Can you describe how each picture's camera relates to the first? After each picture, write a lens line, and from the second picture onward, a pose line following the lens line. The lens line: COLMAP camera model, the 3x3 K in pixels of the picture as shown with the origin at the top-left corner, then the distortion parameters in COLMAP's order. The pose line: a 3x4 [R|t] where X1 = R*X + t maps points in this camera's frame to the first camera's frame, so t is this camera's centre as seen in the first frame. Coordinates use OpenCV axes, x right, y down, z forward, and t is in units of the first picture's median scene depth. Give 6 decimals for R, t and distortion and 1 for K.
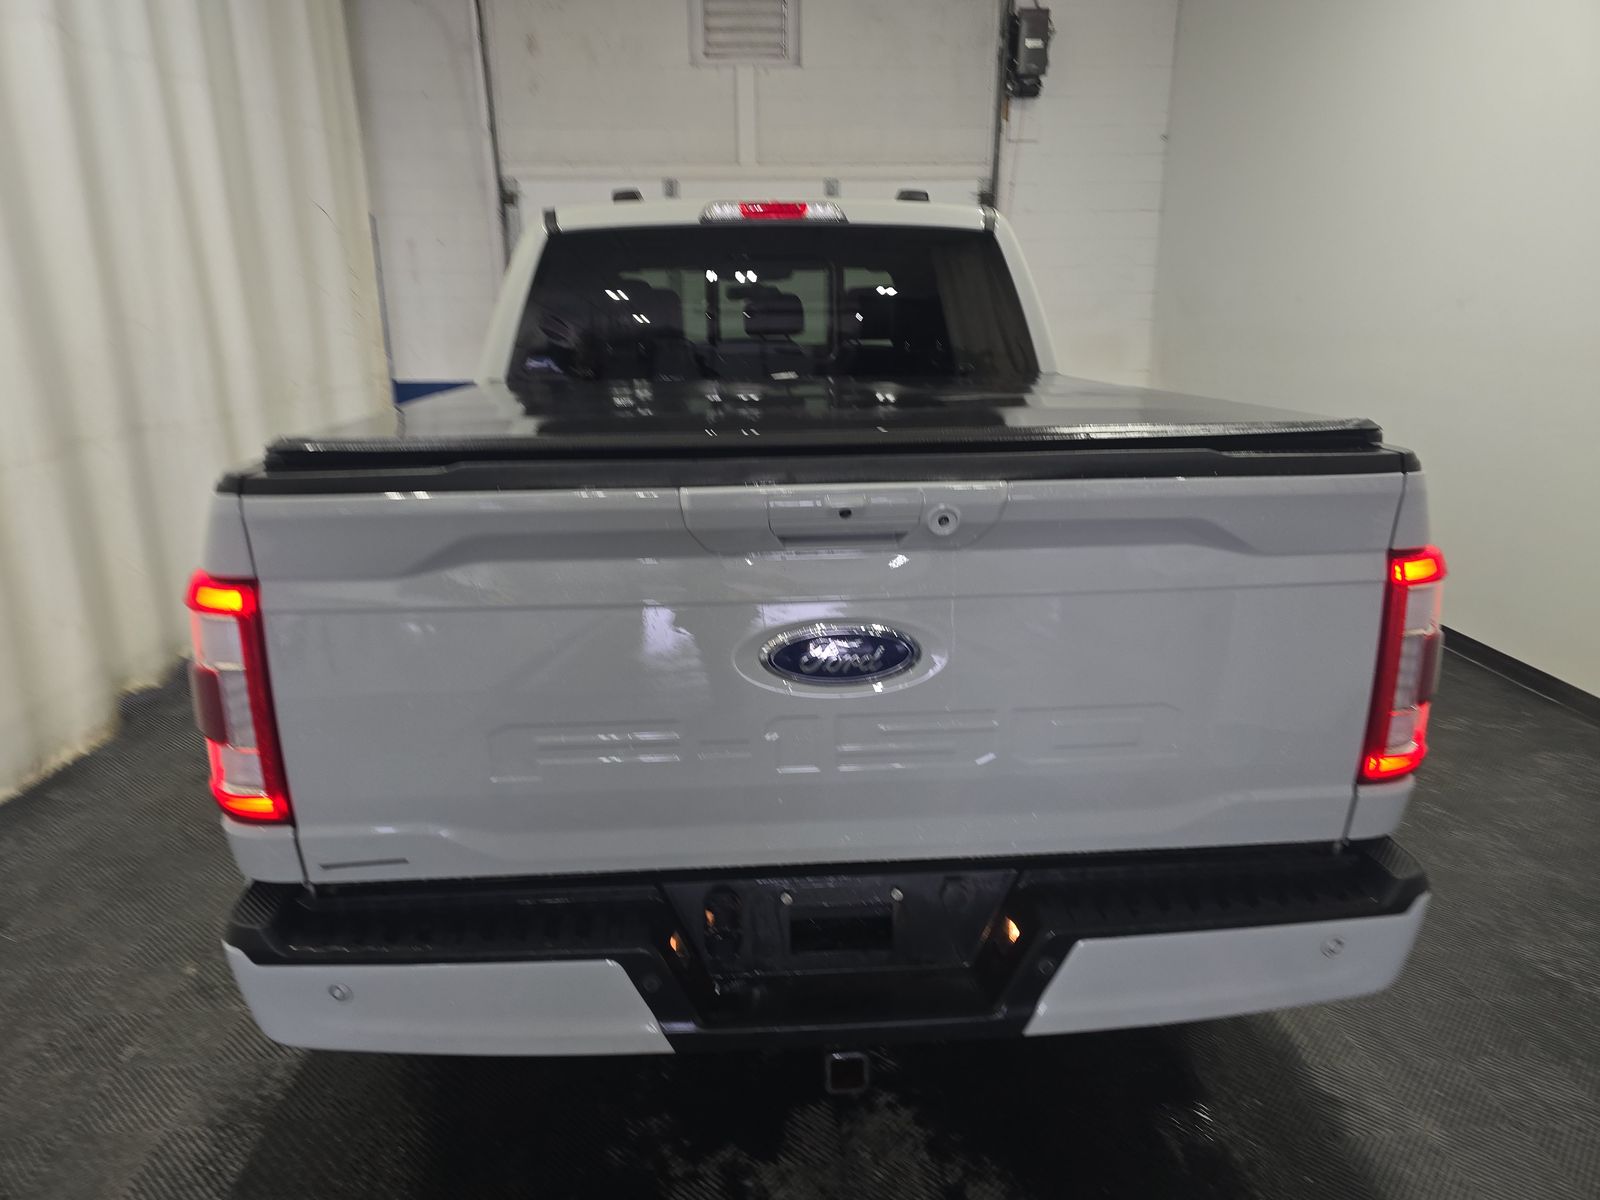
lens RADIAL K [[1103.0, 0, 800.0], [0, 1103.0, 600.0], [0, 0, 1]] dist [0.008283, 0.002468]
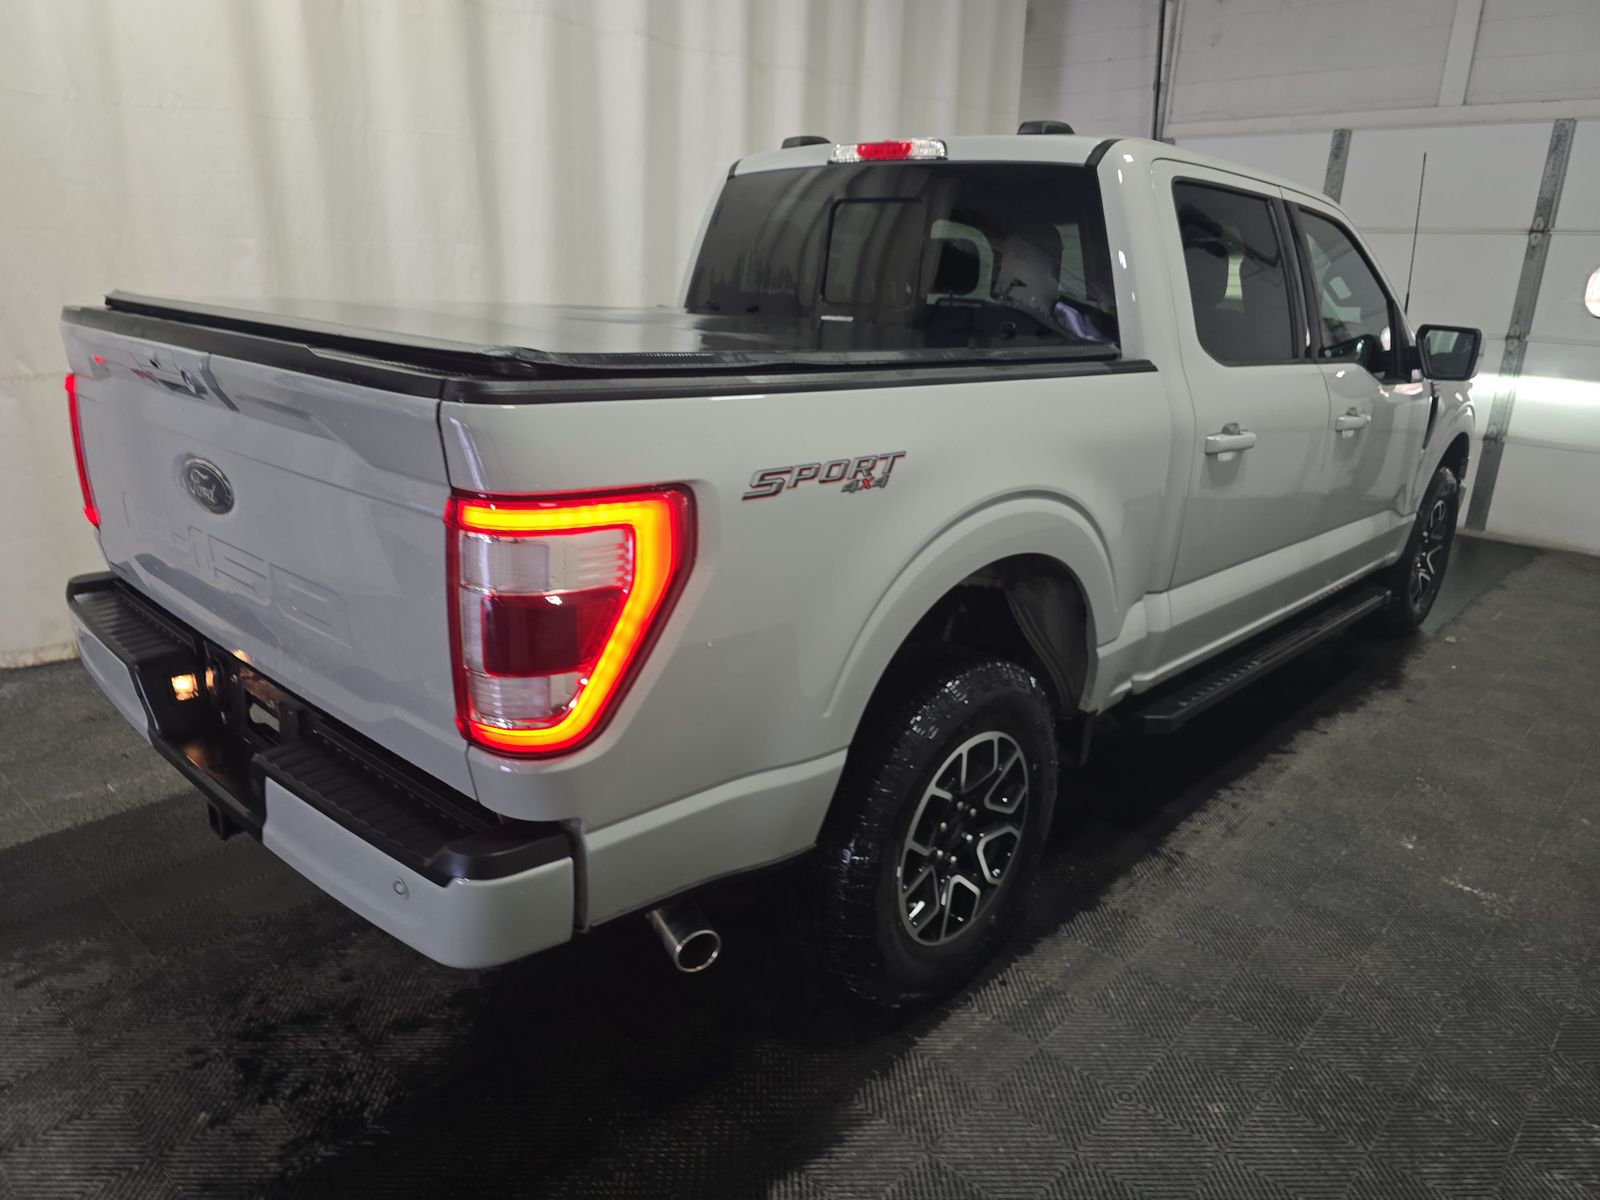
lens RADIAL K [[1093.2, 0, 794.4], [0, 1093.2, 572.0], [0, 0, 1]] dist [0.001498, -0.001595]
pose [[0.676517, 0.234497, -0.698095, 0.684537], [-0.232370, 0.967493, 0.099803, -0.066940], [0.698806, 0.094698, 0.709016, 0.286863]]
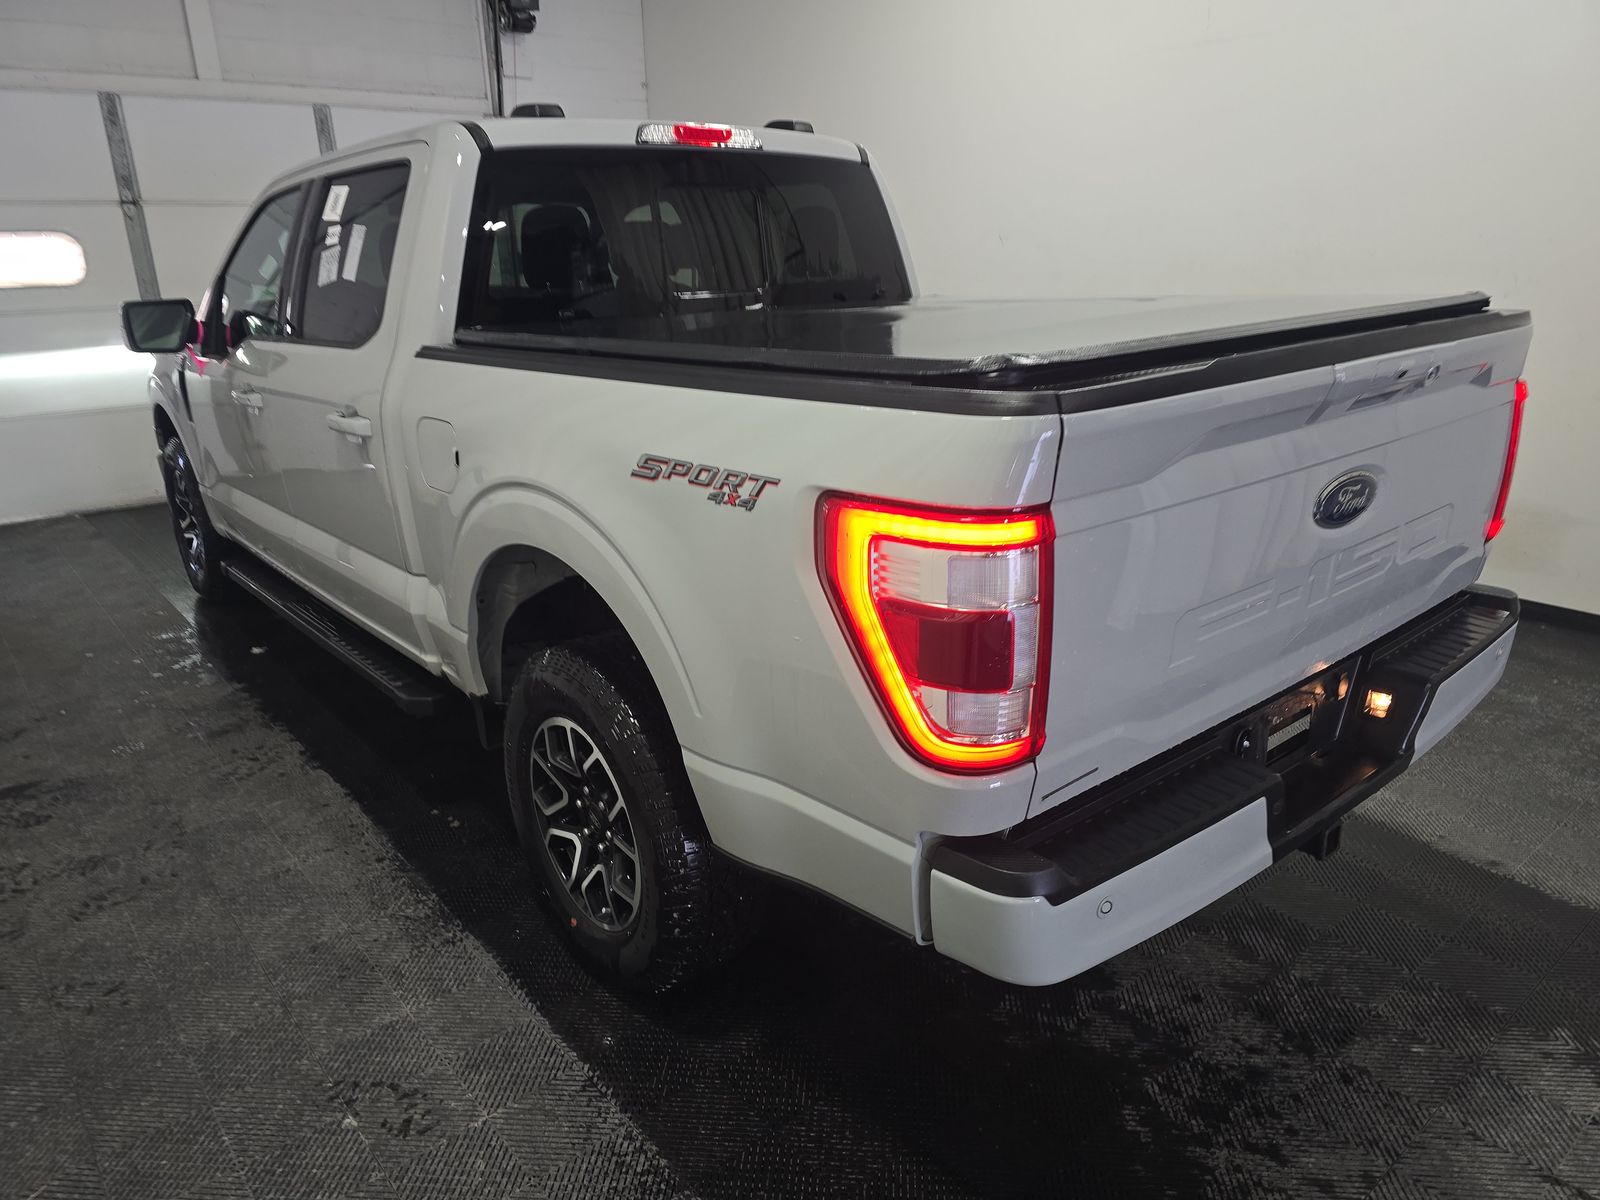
lens RADIAL K [[1075.6, 0, 800.0], [0, 1075.6, 600.0], [0, 0, 1]] dist [0.051535, -0.039740]
pose [[0.812912, -0.192756, 0.549563, -0.556010], [0.167694, 0.981146, 0.096079, -0.028935], [-0.557721, 0.014055, 0.829909, 0.166983]]
